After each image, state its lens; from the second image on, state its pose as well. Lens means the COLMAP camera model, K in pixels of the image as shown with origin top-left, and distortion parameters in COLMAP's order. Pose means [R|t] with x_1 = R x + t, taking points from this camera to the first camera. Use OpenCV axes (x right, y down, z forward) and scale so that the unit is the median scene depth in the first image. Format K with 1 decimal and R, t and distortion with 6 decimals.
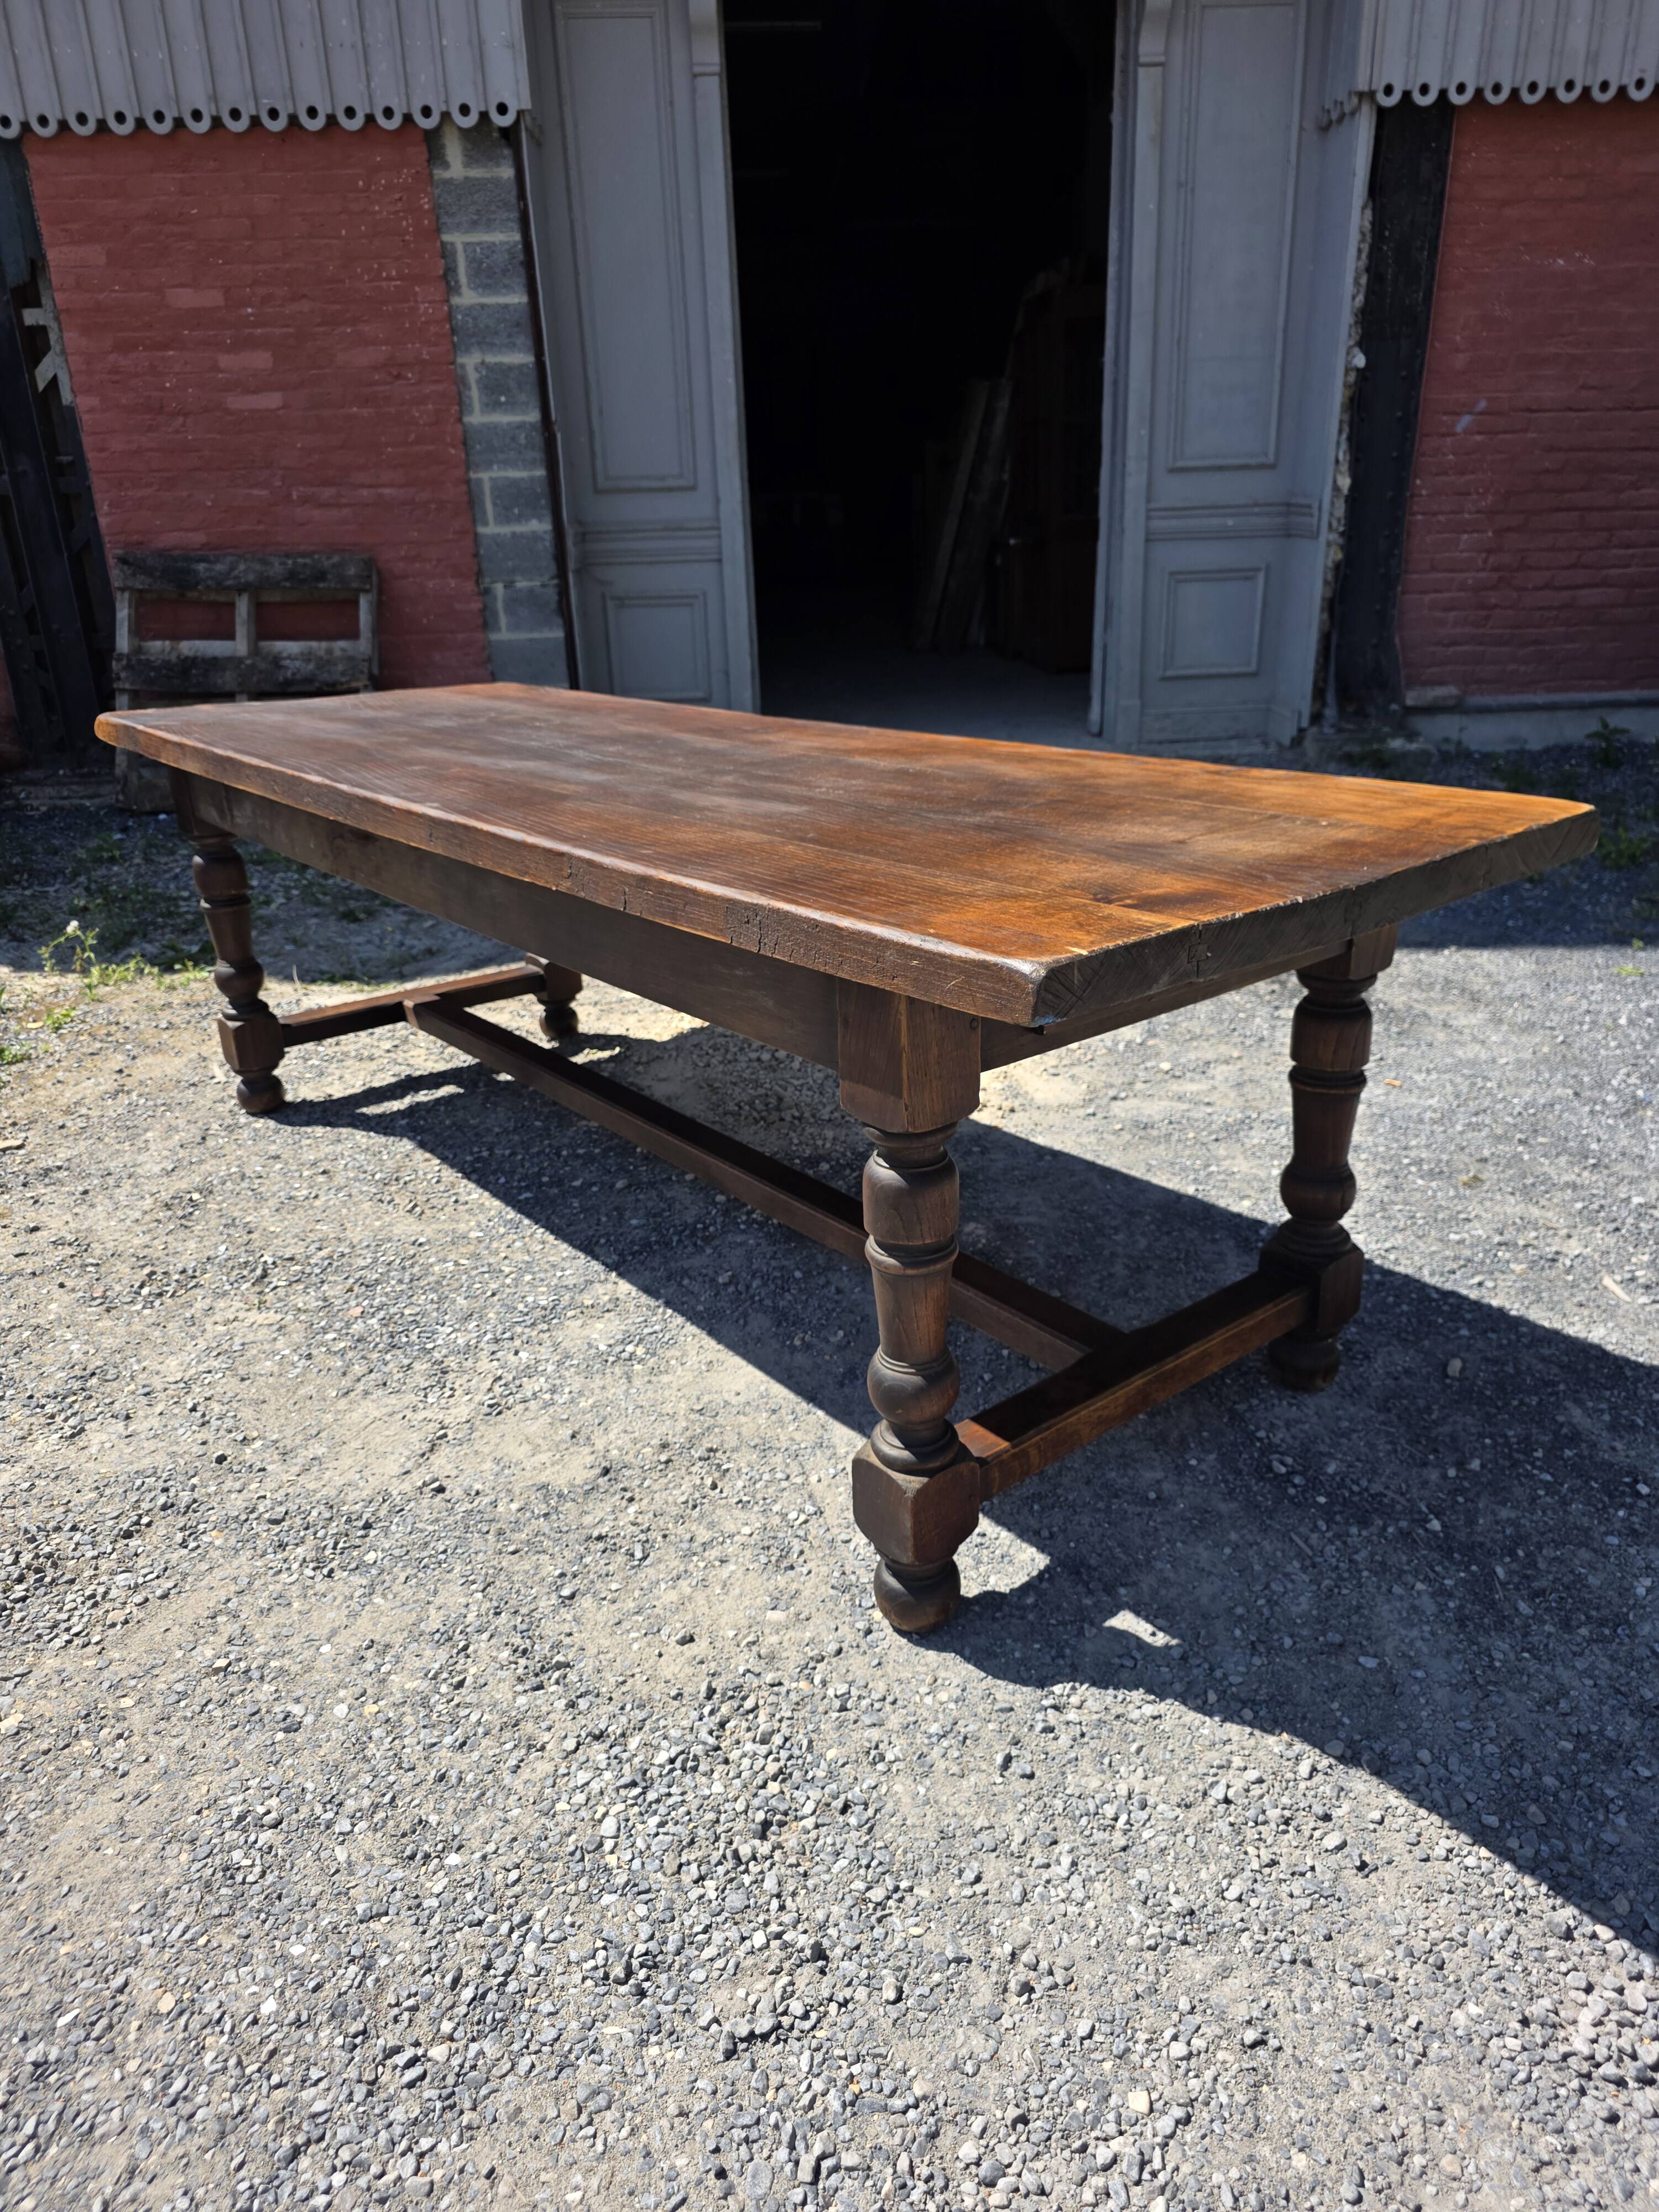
lens RADIAL K [[1476.7, 0, 855.0], [0, 1476.7, 1103.8], [0, 0, 1]] dist [0.023044, -0.016408]
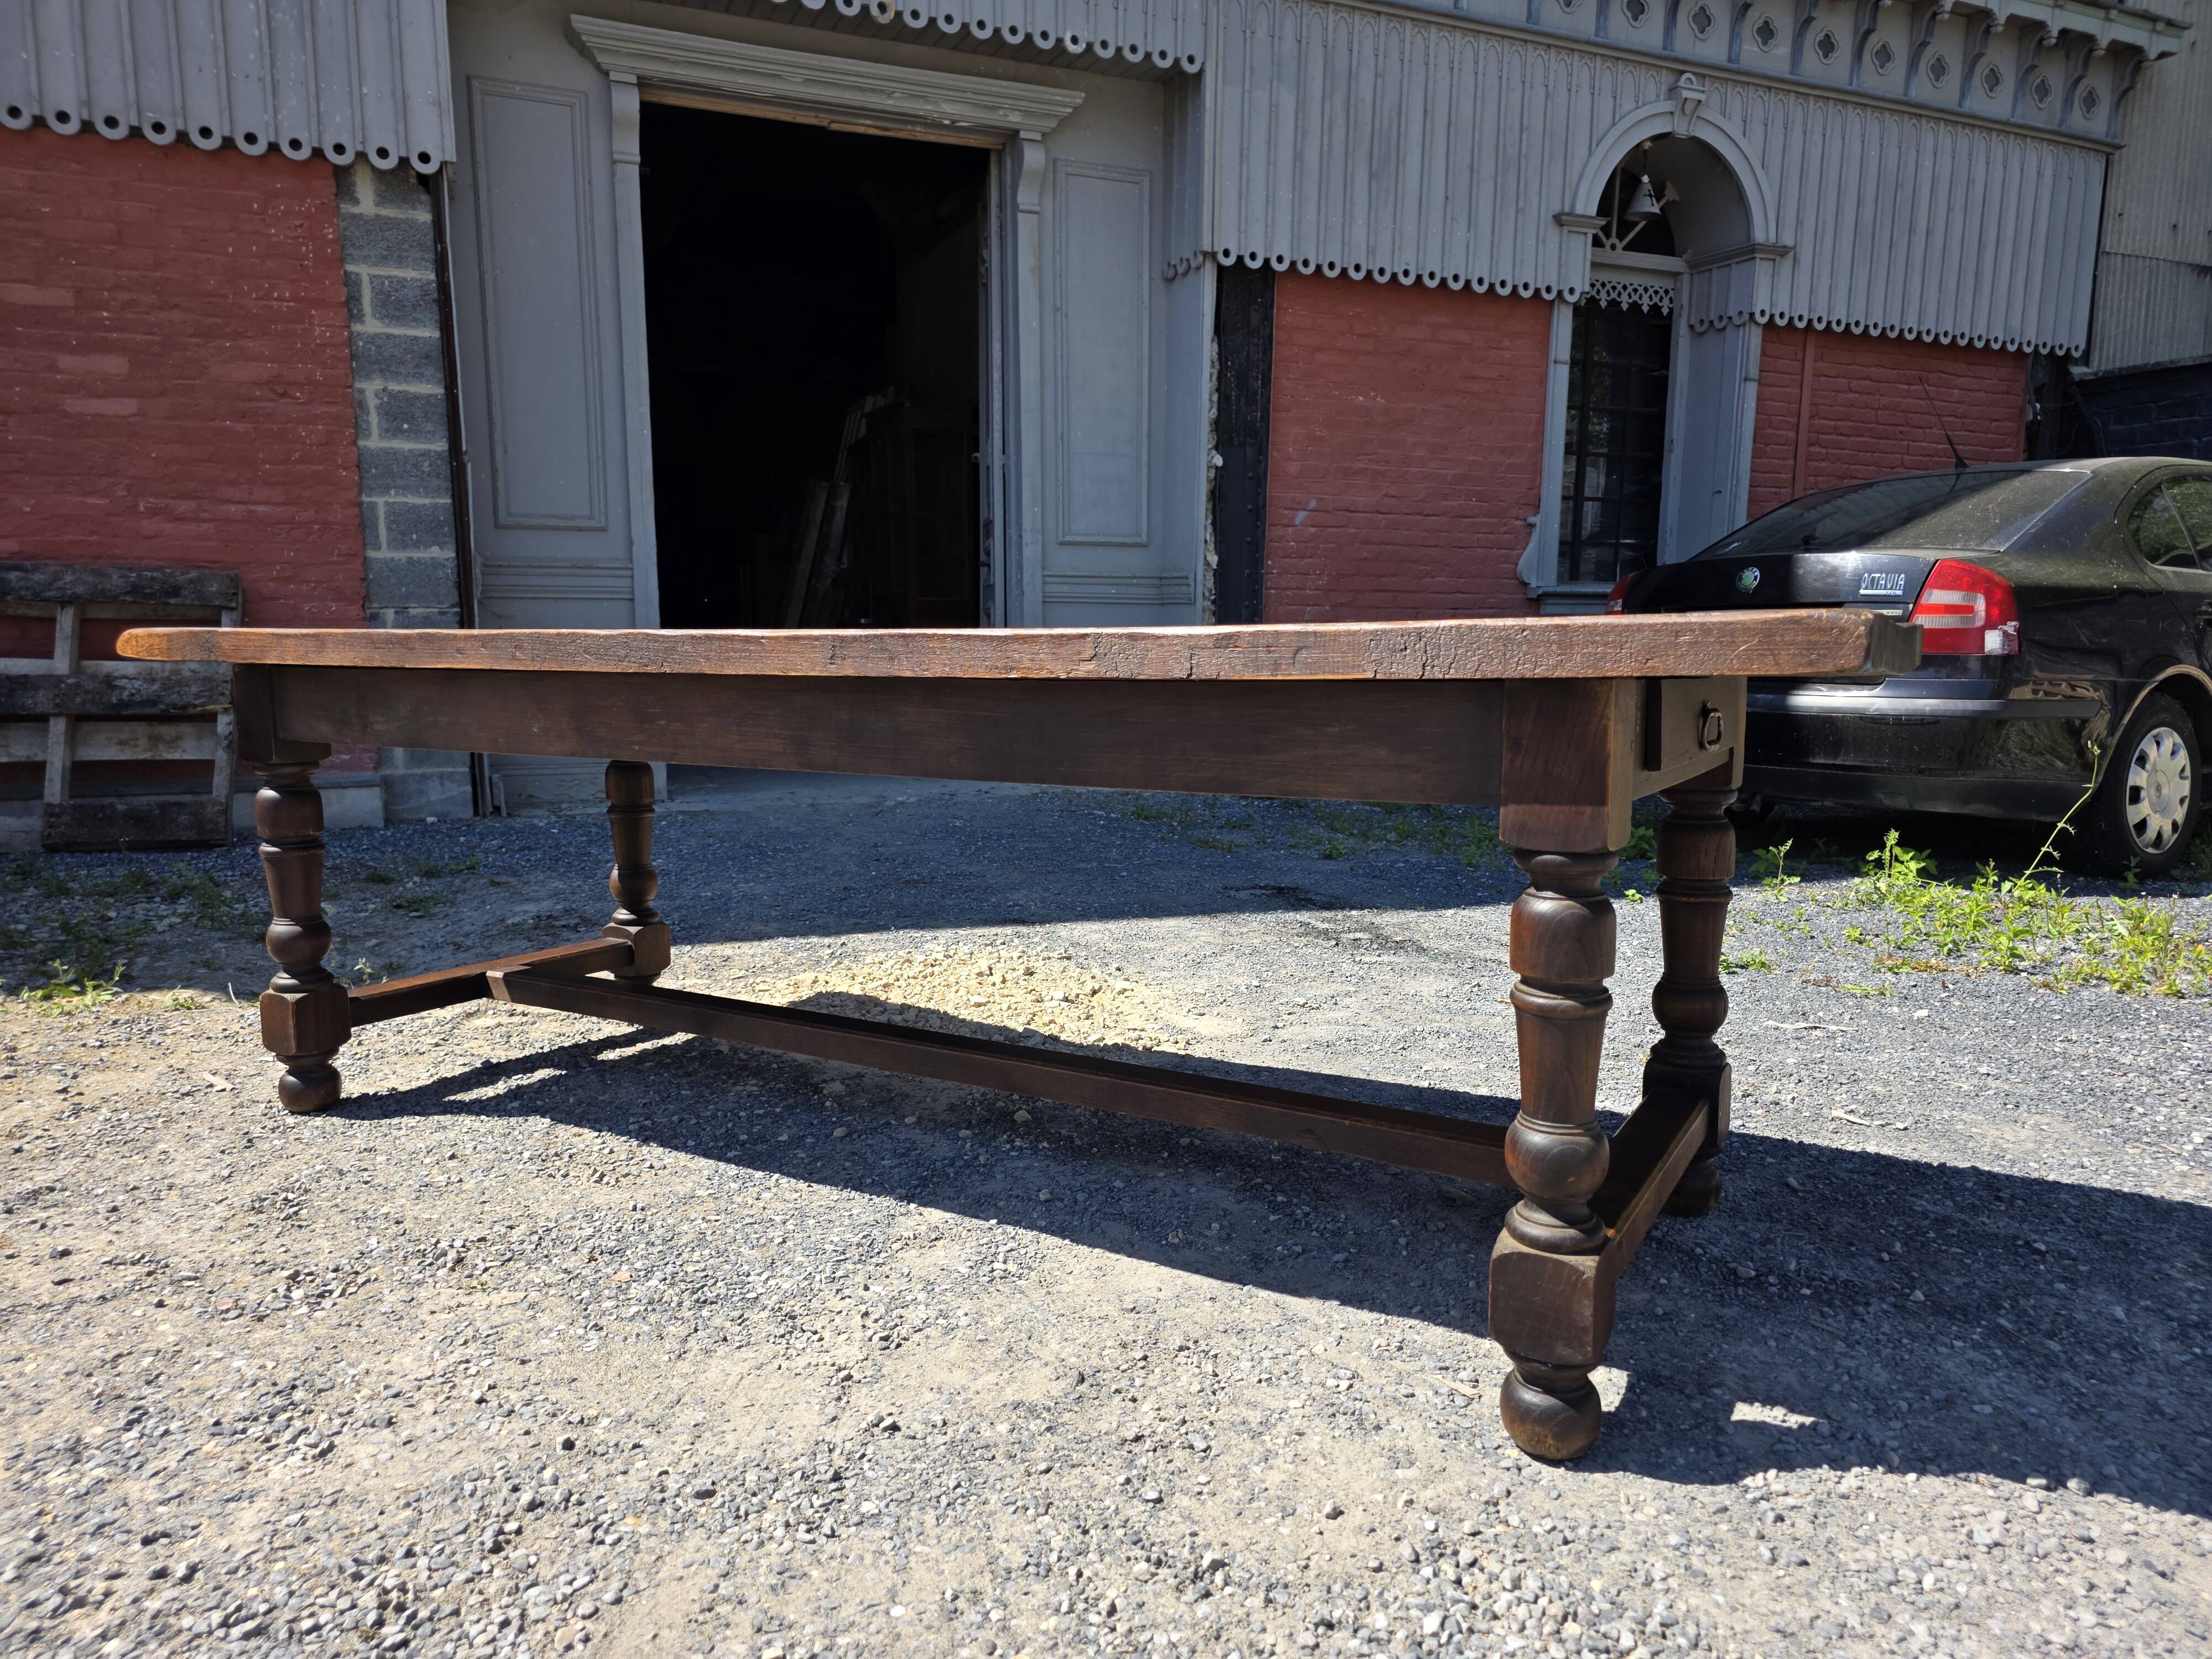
lens RADIAL K [[1467.4, 0, 1116.0], [0, 1467.4, 842.0], [0, 0, 1]] dist [0.030245, -0.019778]
pose [[0.941507, -0.016399, 0.336594, -0.450369], [0.097820, 0.969109, -0.226404, 0.153163], [-0.322484, 0.246087, 0.914027, 0.165677]]
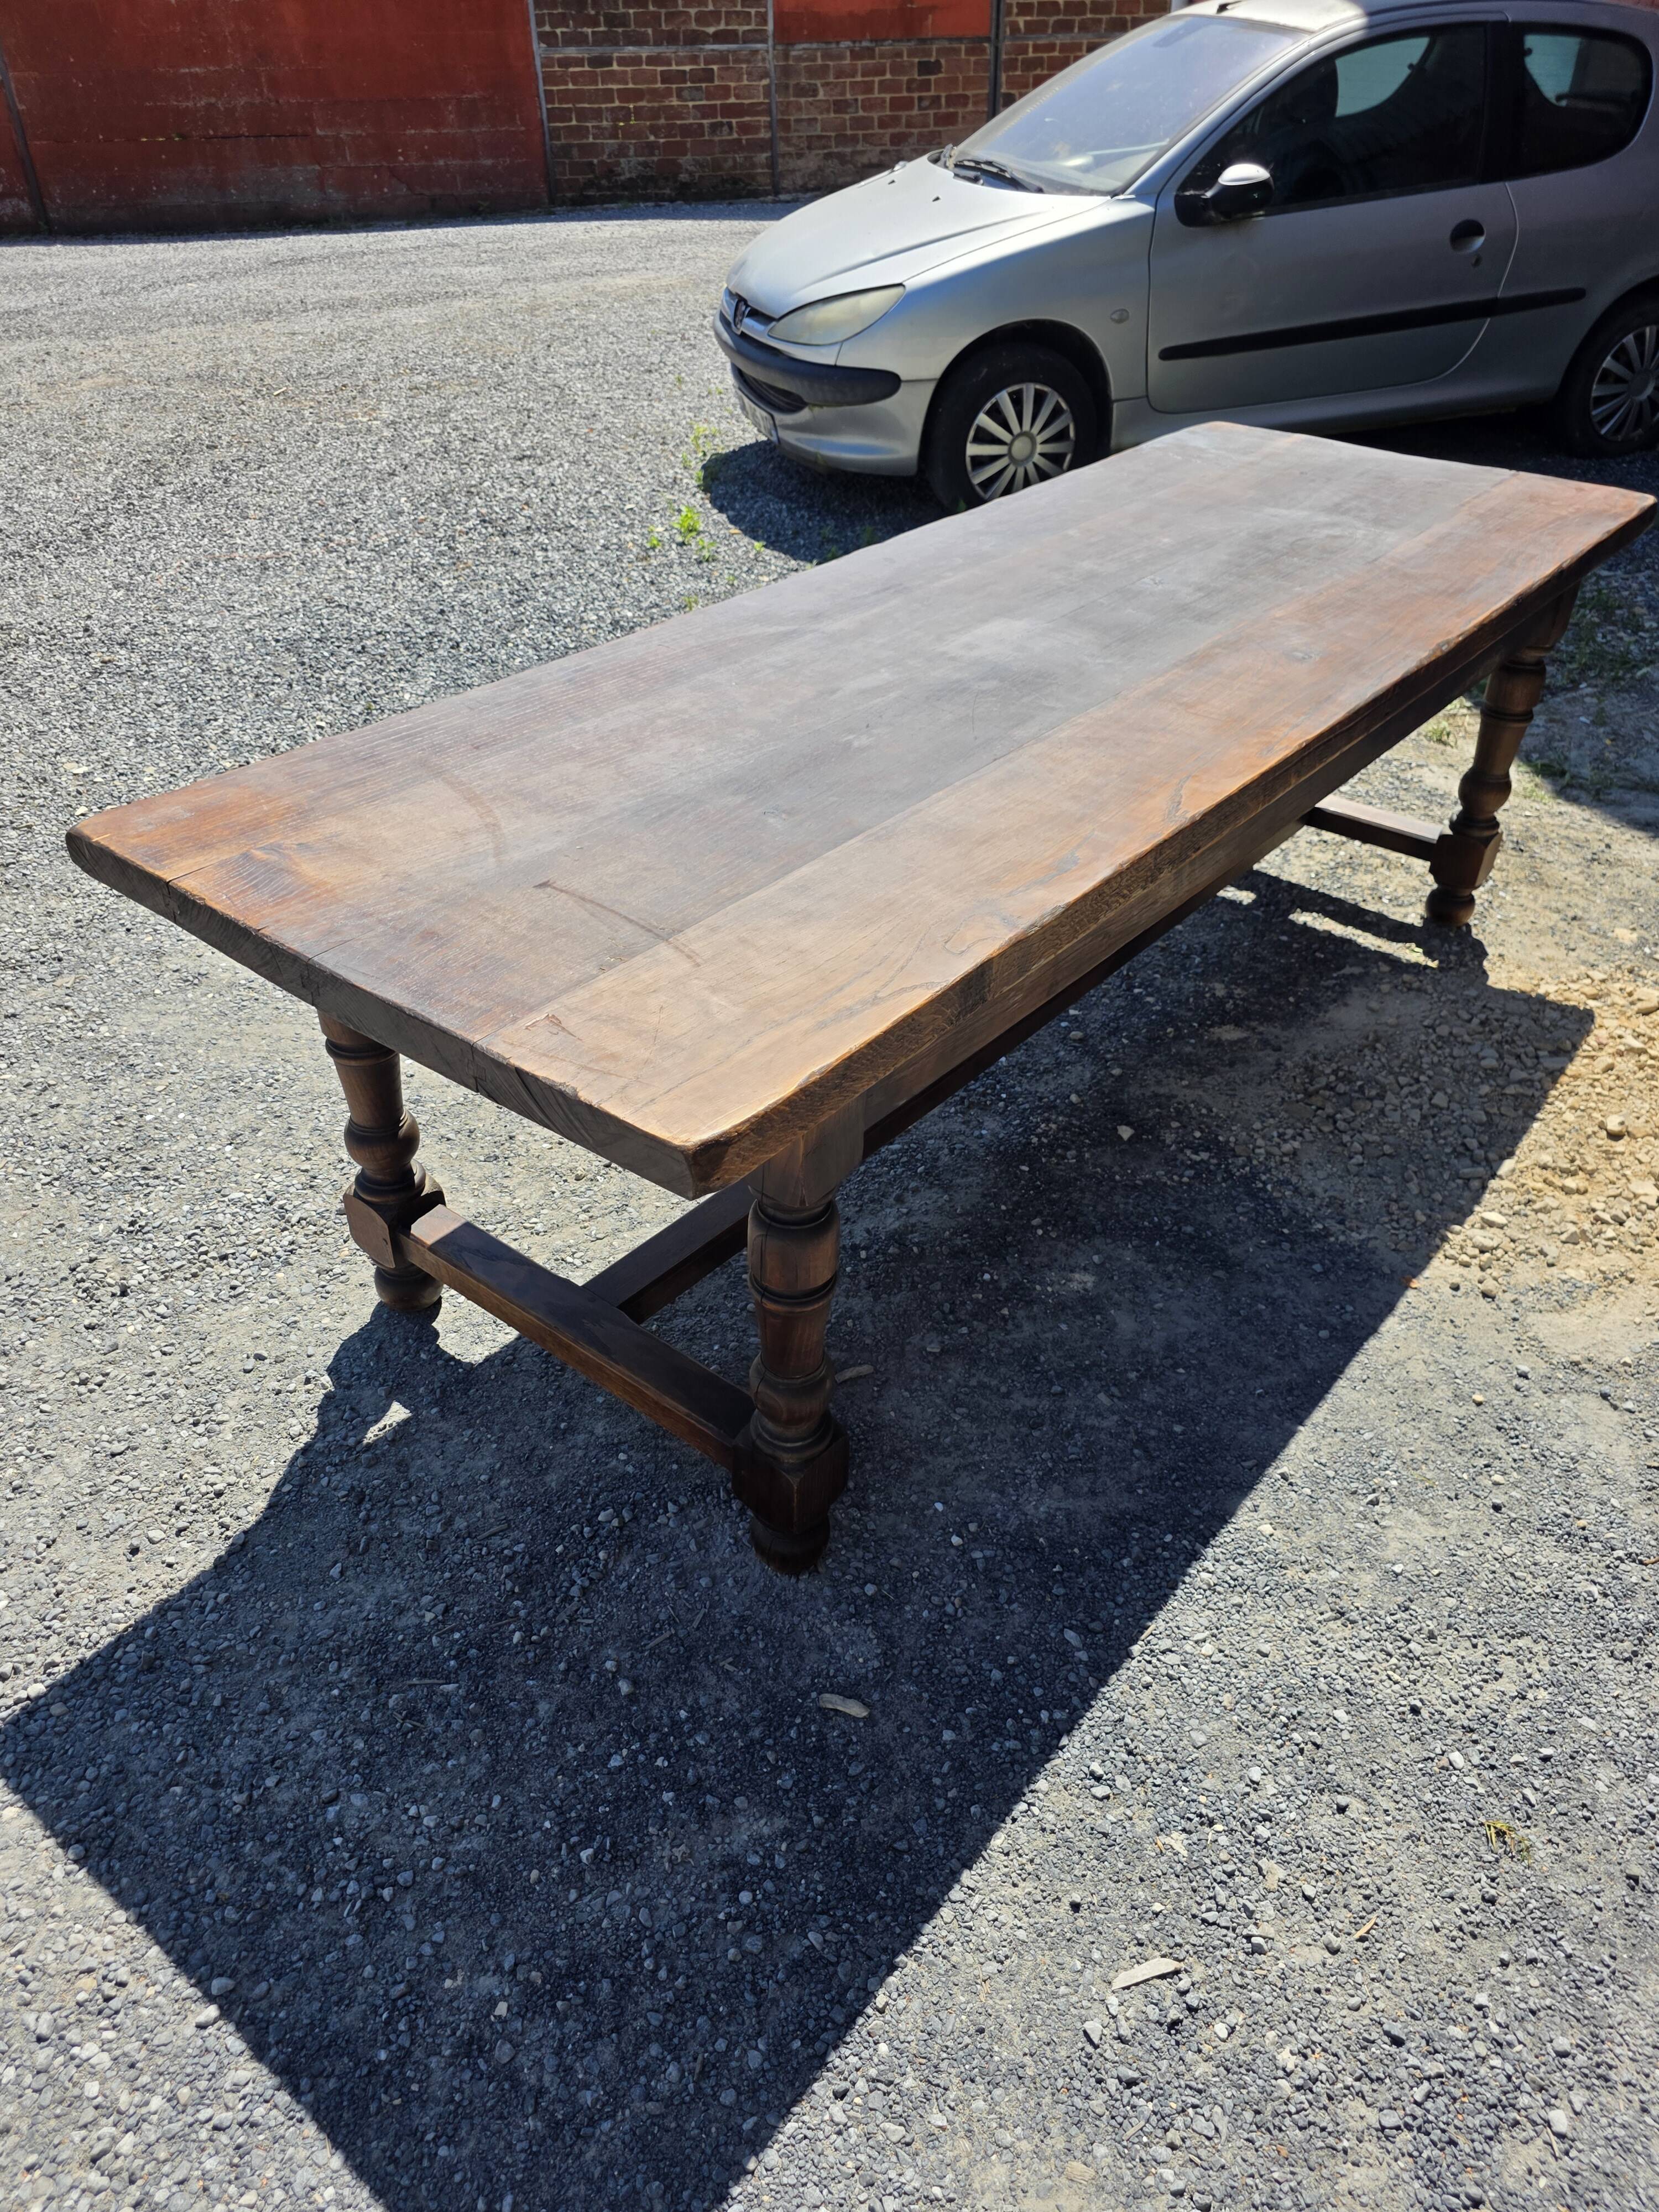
lens RADIAL K [[1517.8, 0, 819.4], [0, 1517.8, 1134.7], [0, 0, 1]] dist [0.054129, -0.053265]
pose [[0.201869, 0.607098, -0.768557, 0.967313], [-0.372460, 0.773341, 0.513047, -0.539771], [0.905827, 0.182688, 0.382233, 0.711371]]
